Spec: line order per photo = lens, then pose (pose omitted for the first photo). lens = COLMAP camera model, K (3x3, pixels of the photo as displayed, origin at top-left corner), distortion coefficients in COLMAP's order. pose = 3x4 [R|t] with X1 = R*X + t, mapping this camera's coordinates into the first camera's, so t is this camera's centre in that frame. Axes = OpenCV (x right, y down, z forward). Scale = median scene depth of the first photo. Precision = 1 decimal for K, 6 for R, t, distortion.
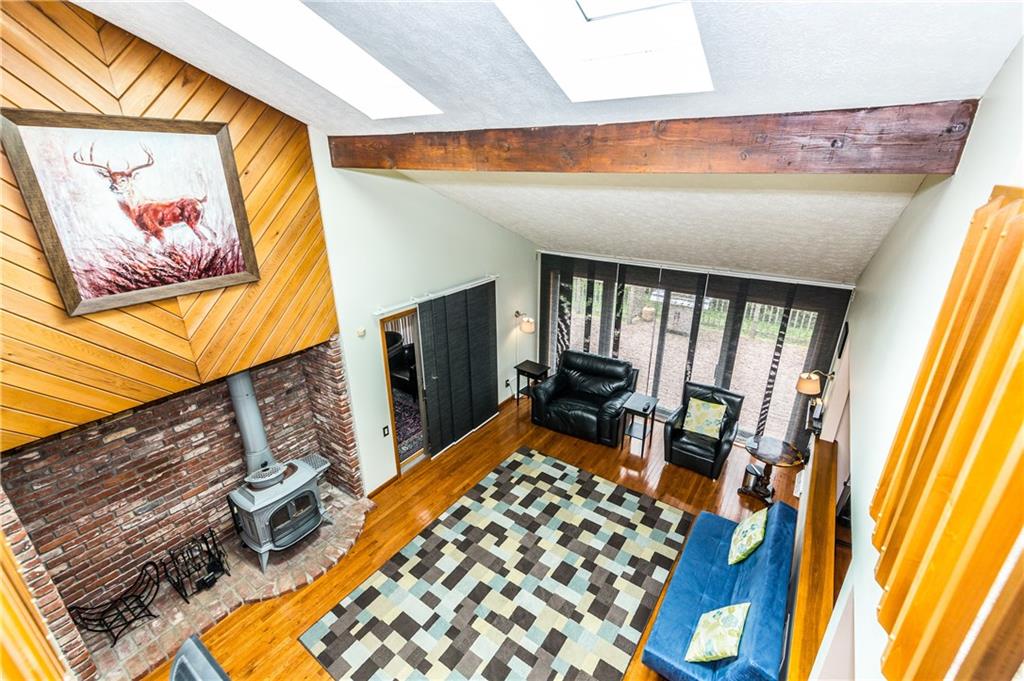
lens RADIAL K [[437.7, 0, 513.6], [0, 437.7, 332.1], [0, 0, 1]] dist [0.002572, 0.000158]
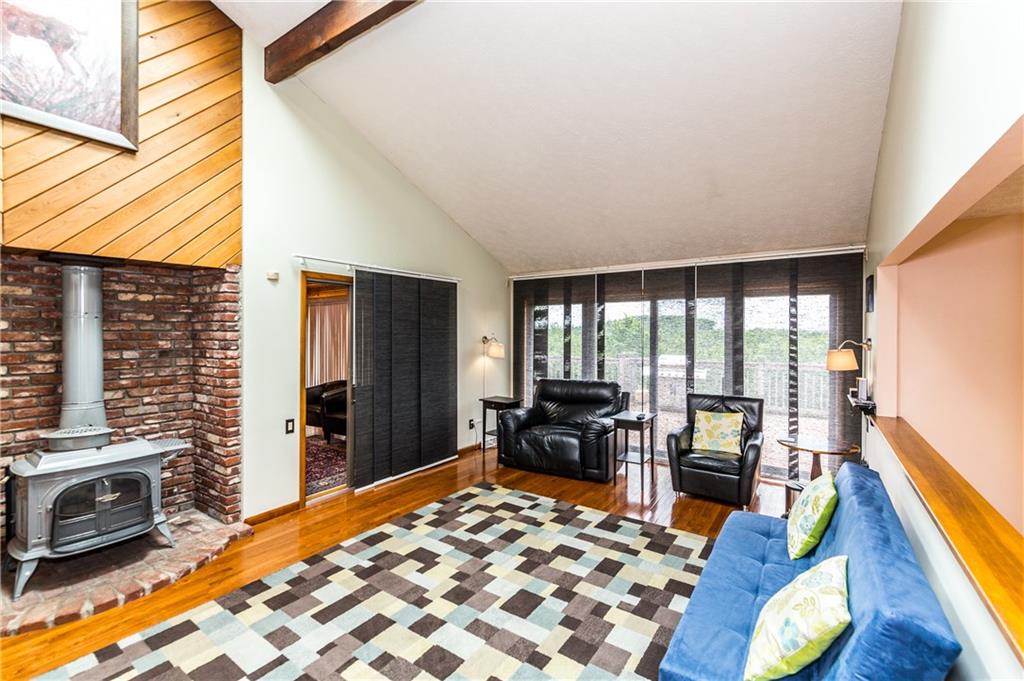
lens RADIAL K [[436.2, 0, 515.6], [0, 436.2, 333.2], [0, 0, 1]] dist [0.000563, -0.000273]
pose [[0.999907, 0.006838, 0.011836, 0.085536], [-0.002203, 0.935197, -0.354122, 0.368662], [-0.013491, 0.354063, 0.935124, 0.274879]]
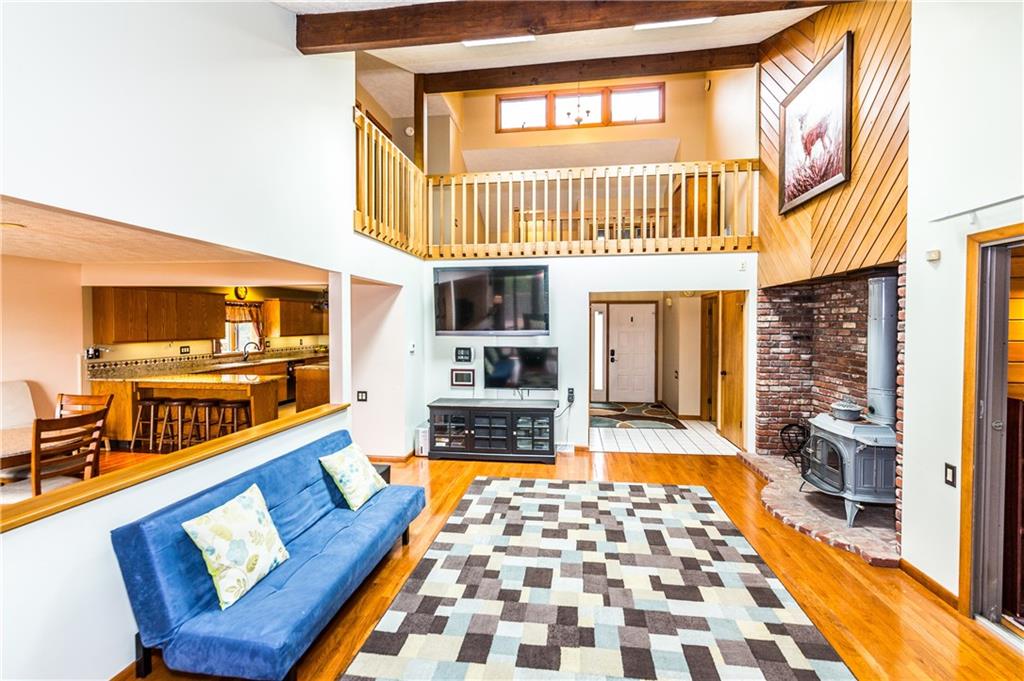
lens RADIAL K [[437.7, 0, 513.6], [0, 437.7, 332.1], [0, 0, 1]] dist [0.002572, 0.000158]
pose [[-0.888005, 0.011517, -0.459689, 0.398584], [-0.160604, 0.928961, 0.333523, -0.007910], [0.430874, 0.369998, -0.823073, 1.233733]]
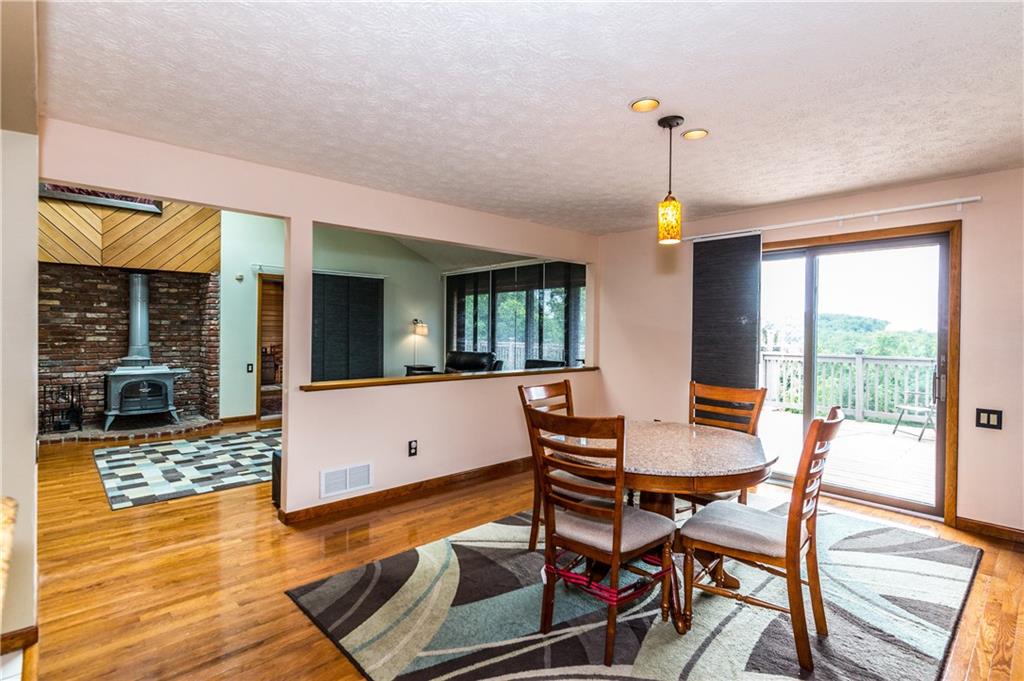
lens RADIAL K [[494.6, 0, 518.4], [0, 494.6, 333.0], [0, 0, 1]] dist [0.004543, 0.000175]
pose [[0.978946, 0.015507, -0.203530, 0.776447], [-0.086331, 0.934992, -0.344002, 0.590393], [0.184964, 0.354330, 0.916645, -0.167605]]
